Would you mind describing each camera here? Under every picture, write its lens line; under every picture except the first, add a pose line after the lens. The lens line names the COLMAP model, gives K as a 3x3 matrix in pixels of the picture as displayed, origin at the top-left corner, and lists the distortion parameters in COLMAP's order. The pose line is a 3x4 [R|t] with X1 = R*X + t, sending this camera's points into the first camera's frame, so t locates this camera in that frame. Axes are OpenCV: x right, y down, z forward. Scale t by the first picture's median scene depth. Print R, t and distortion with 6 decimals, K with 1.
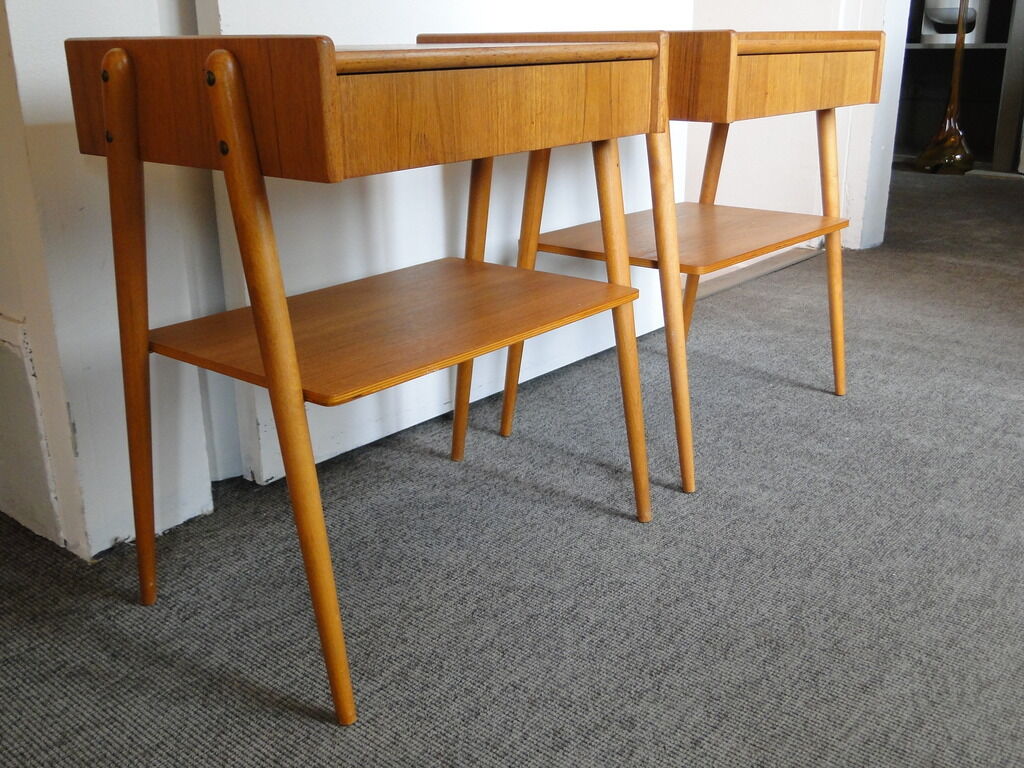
lens RADIAL K [[1015.3, 0, 512.0], [0, 1015.3, 384.0], [0, 0, 1]] dist [0.013567, -0.049728]
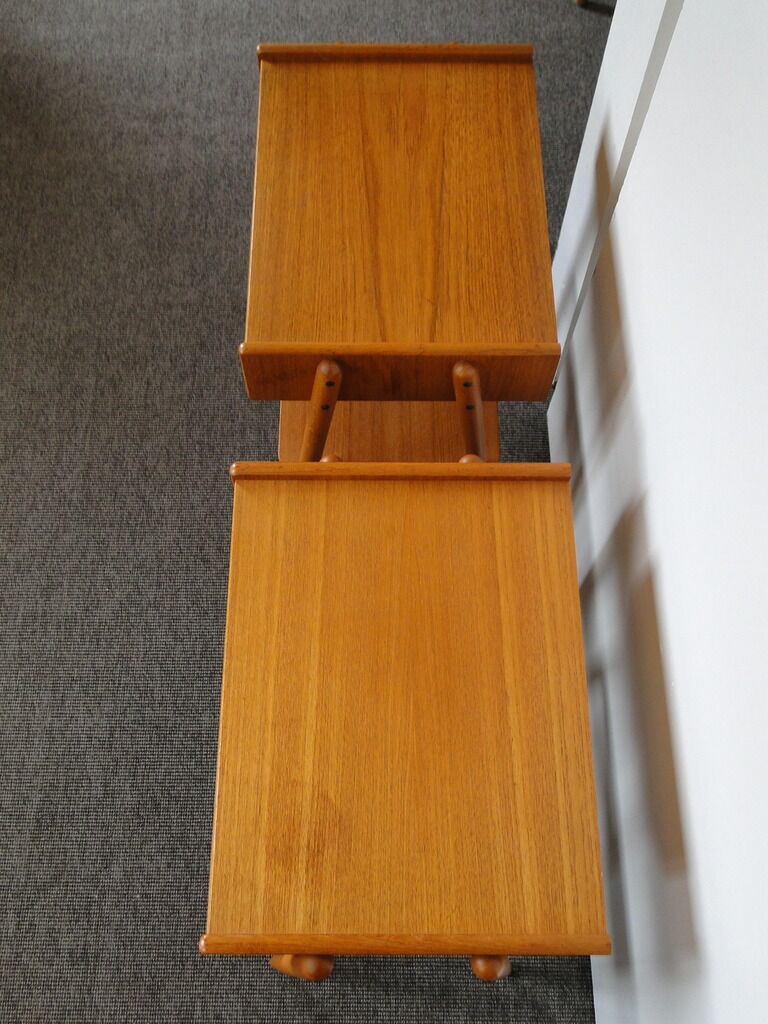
lens RADIAL K [[1015.3, 0, 384.0], [0, 1015.3, 512.0], [0, 0, 1]] dist [0.013567, -0.049728]
pose [[-0.768780, 0.582823, -0.263240, 0.372415], [-0.214577, 0.152680, 0.964700, -1.232702], [0.602440, 0.798127, 0.007683, 1.086949]]
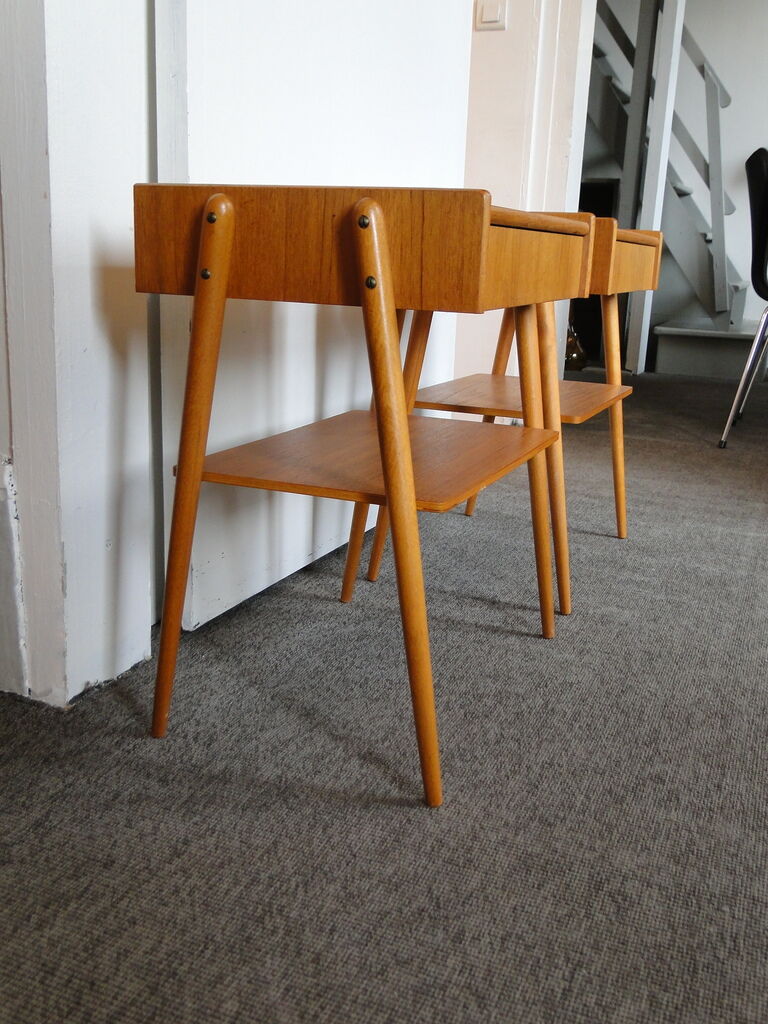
lens RADIAL K [[1015.3, 0, 384.0], [0, 1015.3, 512.0], [0, 0, 1]] dist [0.013567, -0.049728]
pose [[0.955824, -0.026202, 0.292770, -0.400907], [0.047752, 0.996630, -0.066702, 0.066048], [-0.290036, 0.077736, 0.953853, -0.045816]]
